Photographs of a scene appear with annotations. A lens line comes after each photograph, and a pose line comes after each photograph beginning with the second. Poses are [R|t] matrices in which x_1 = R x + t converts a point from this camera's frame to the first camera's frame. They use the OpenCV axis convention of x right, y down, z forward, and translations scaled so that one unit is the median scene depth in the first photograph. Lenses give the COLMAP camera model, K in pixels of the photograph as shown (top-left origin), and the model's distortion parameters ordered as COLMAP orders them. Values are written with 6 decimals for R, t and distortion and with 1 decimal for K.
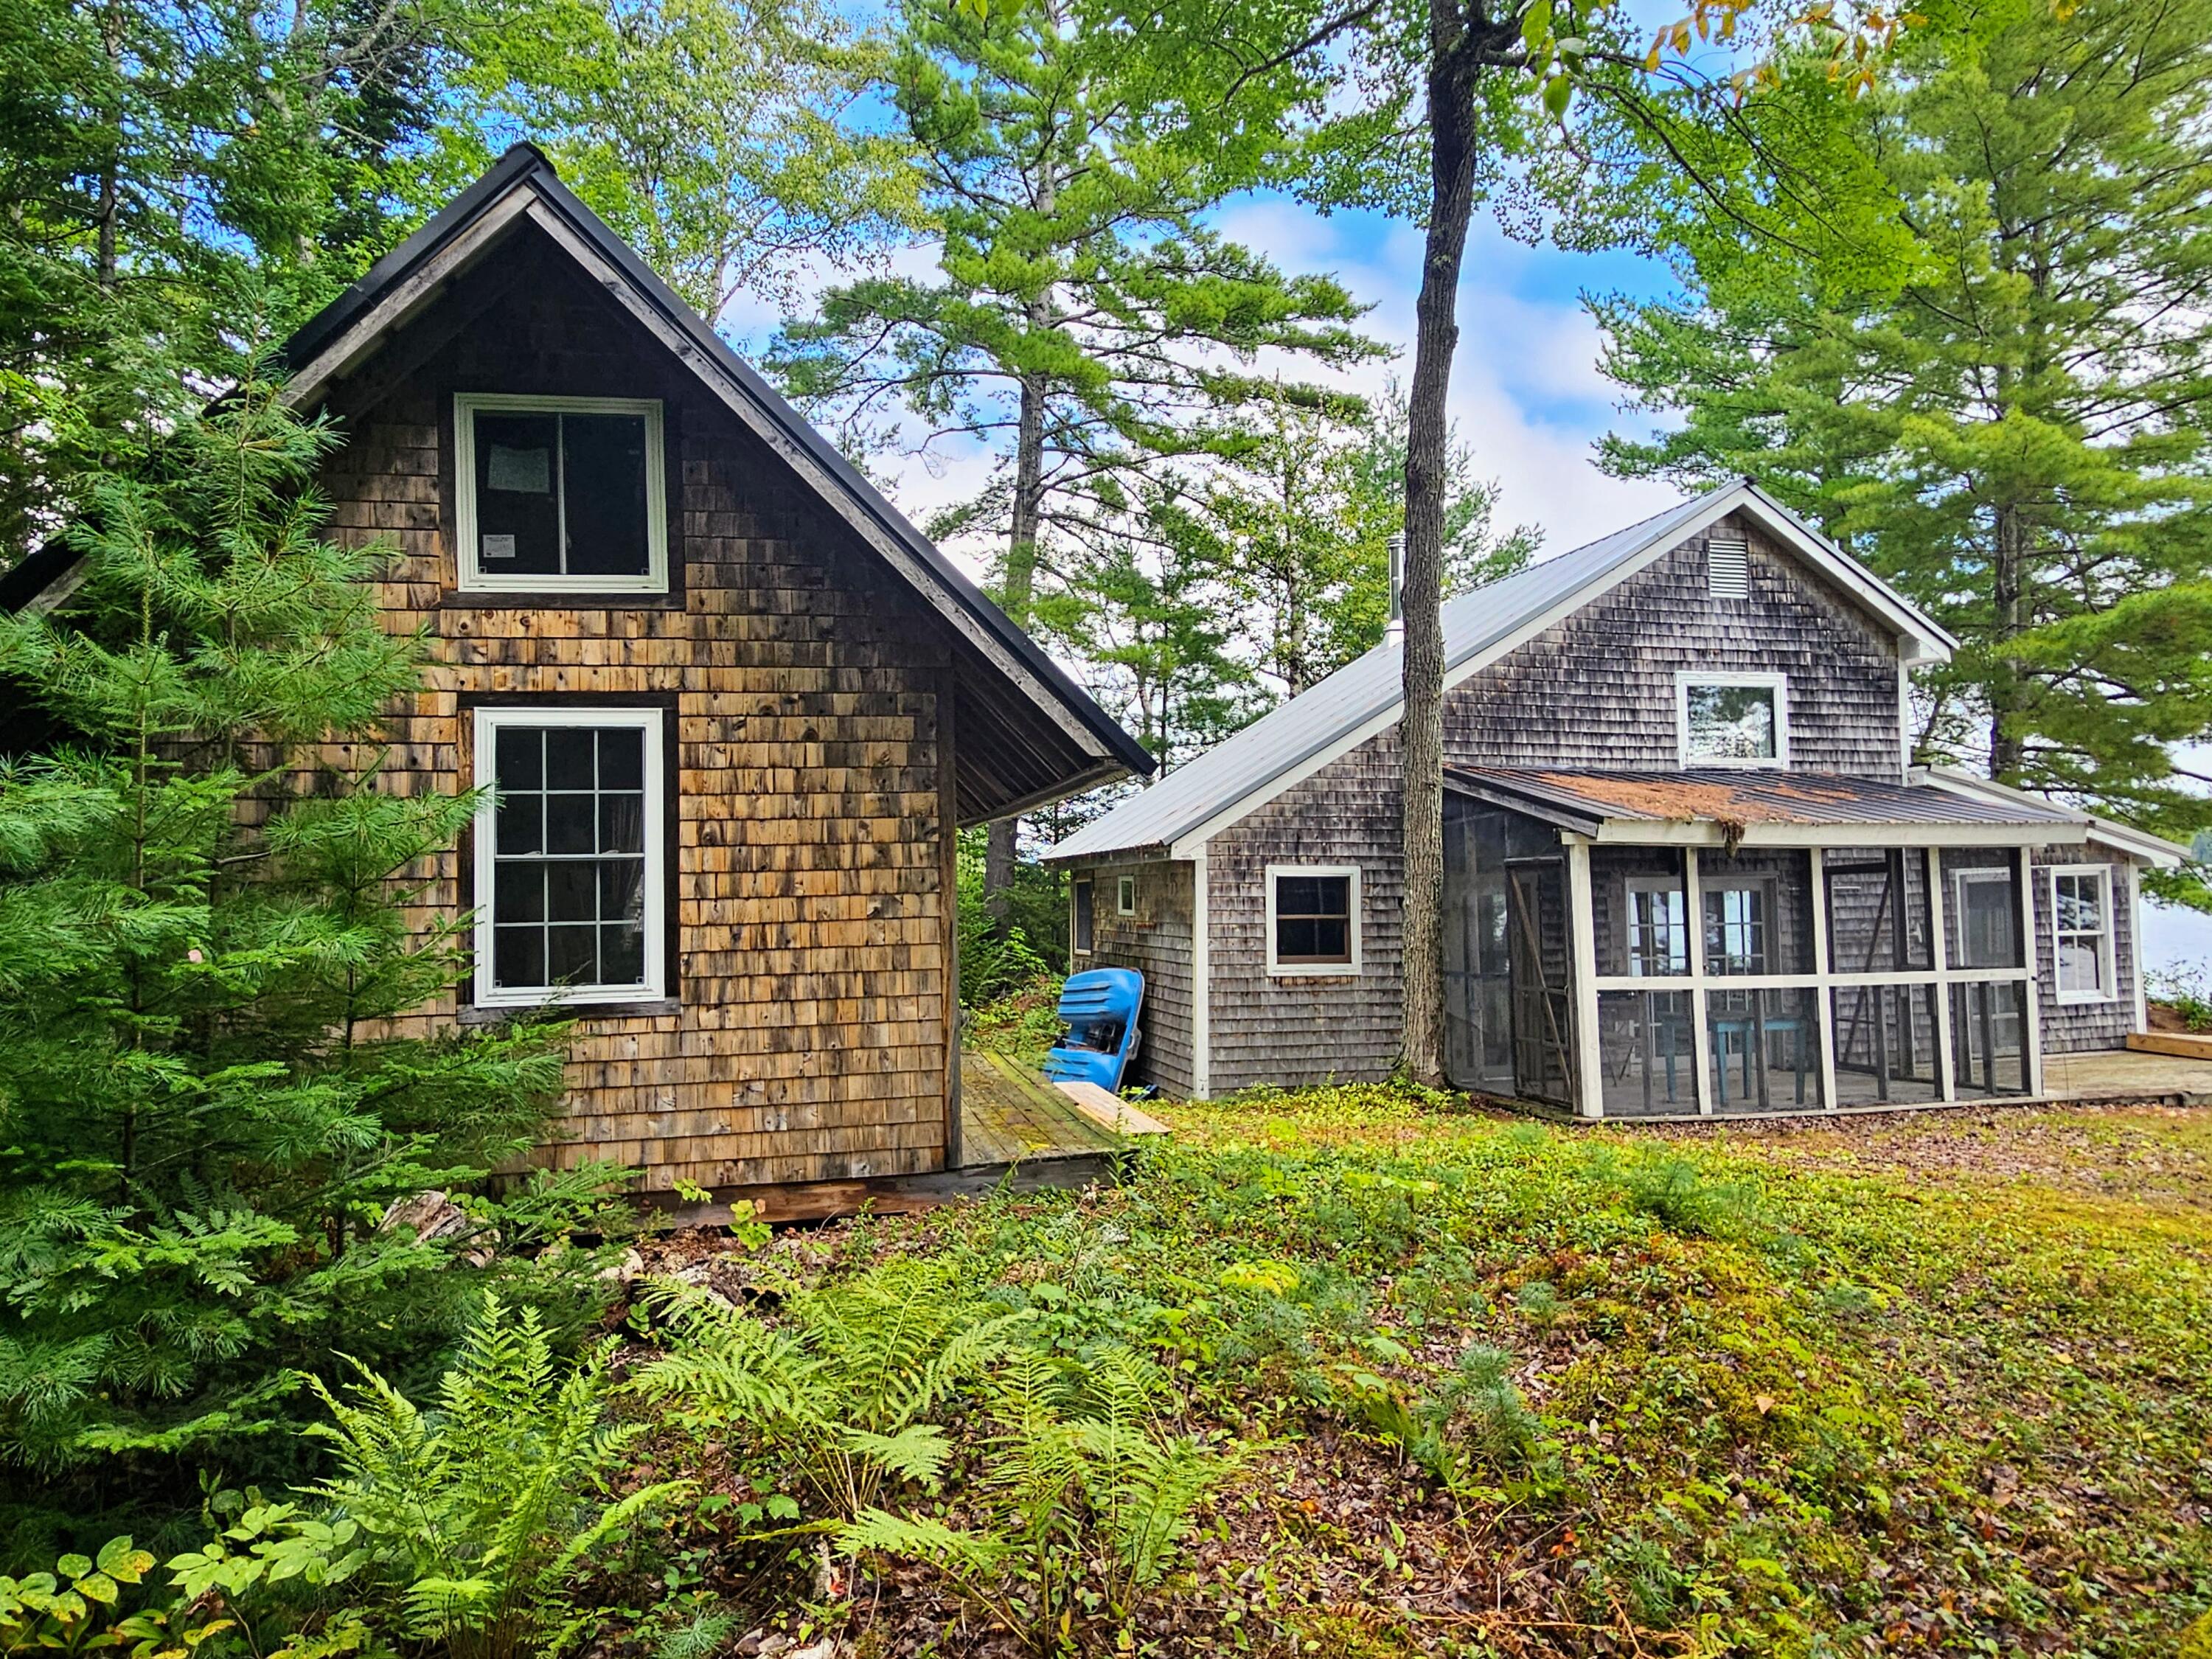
lens RADIAL K [[1415.4, 0, 1104.1], [0, 1415.4, 837.0], [0, 0, 1]] dist [-0.002970, 0.001232]
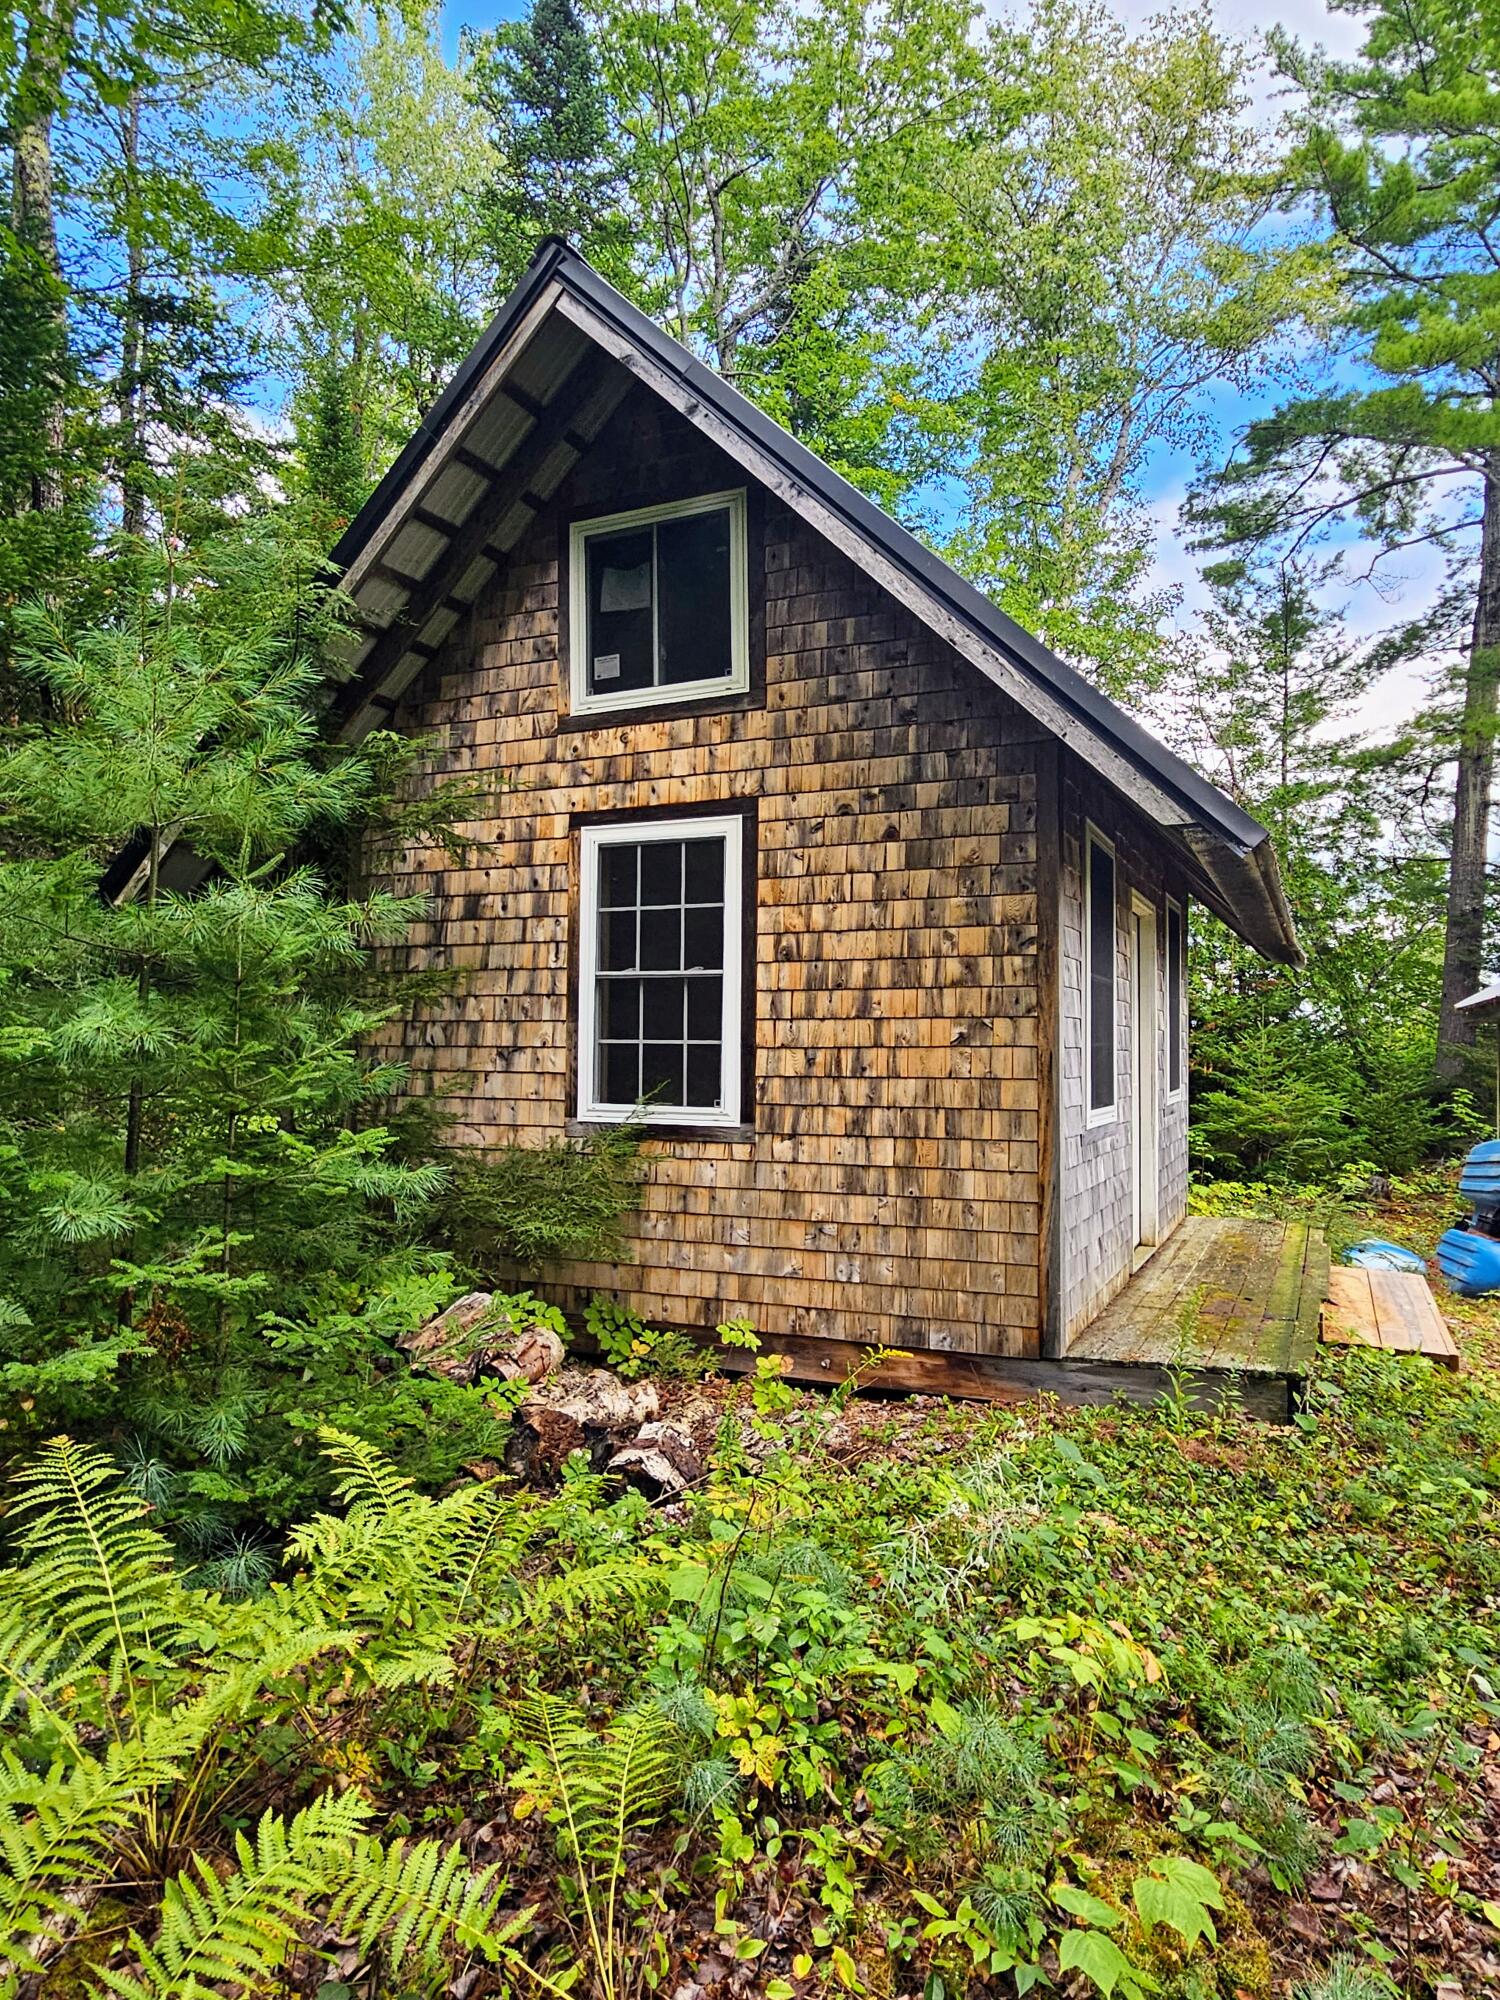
lens RADIAL K [[1279.7, 0, 750.0], [0, 1279.7, 1000.0], [0, 0, 1]] dist [-0.002970, 0.001232]
pose [[0.801093, 0.003726, -0.598528, 0.194364], [-0.003522, 0.999993, 0.001511, 0.029536], [0.598529, 0.000898, 0.801100, 0.314443]]
